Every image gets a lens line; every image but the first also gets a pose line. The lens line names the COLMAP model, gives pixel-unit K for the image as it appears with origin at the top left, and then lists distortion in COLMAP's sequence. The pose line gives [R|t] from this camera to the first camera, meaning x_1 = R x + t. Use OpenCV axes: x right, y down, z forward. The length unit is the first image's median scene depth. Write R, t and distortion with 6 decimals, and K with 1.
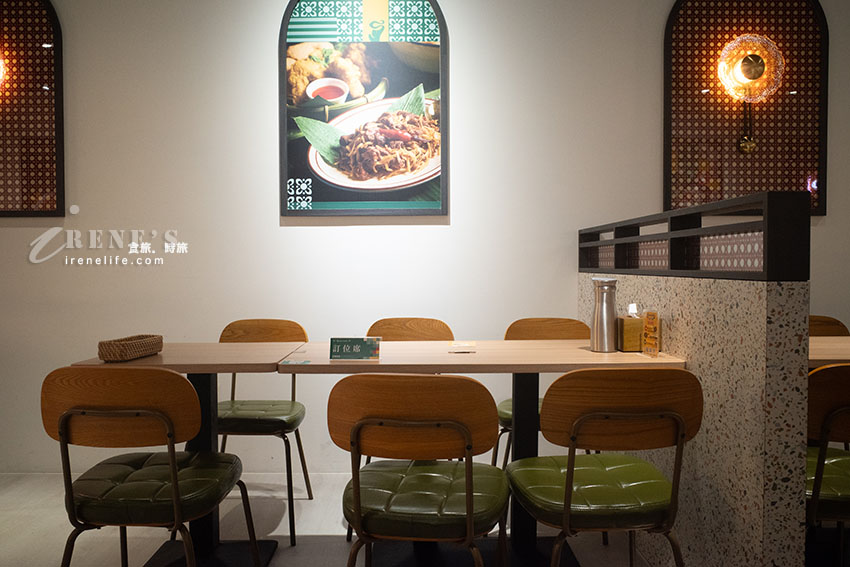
lens RADIAL K [[686.2, 0, 425.0], [0, 686.2, 283.5], [0, 0, 1]] dist [-0.052269, 0.057961]
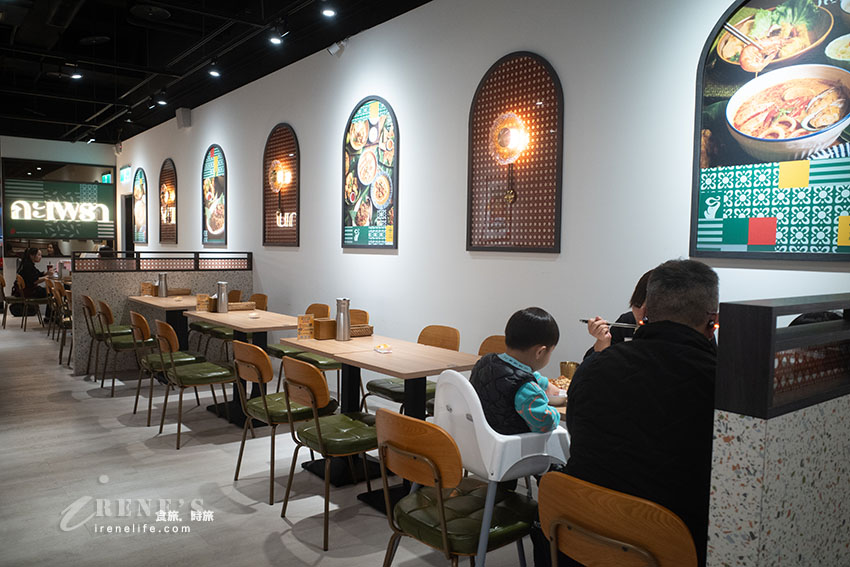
lens RADIAL K [[686.2, 0, 425.0], [0, 686.2, 283.5], [0, 0, 1]] dist [-0.052269, 0.057961]
pose [[0.516007, 0.059589, -0.854509, 1.510288], [-0.108978, 0.994038, 0.003511, -0.032400], [0.849624, 0.091311, 0.519424, 0.228204]]
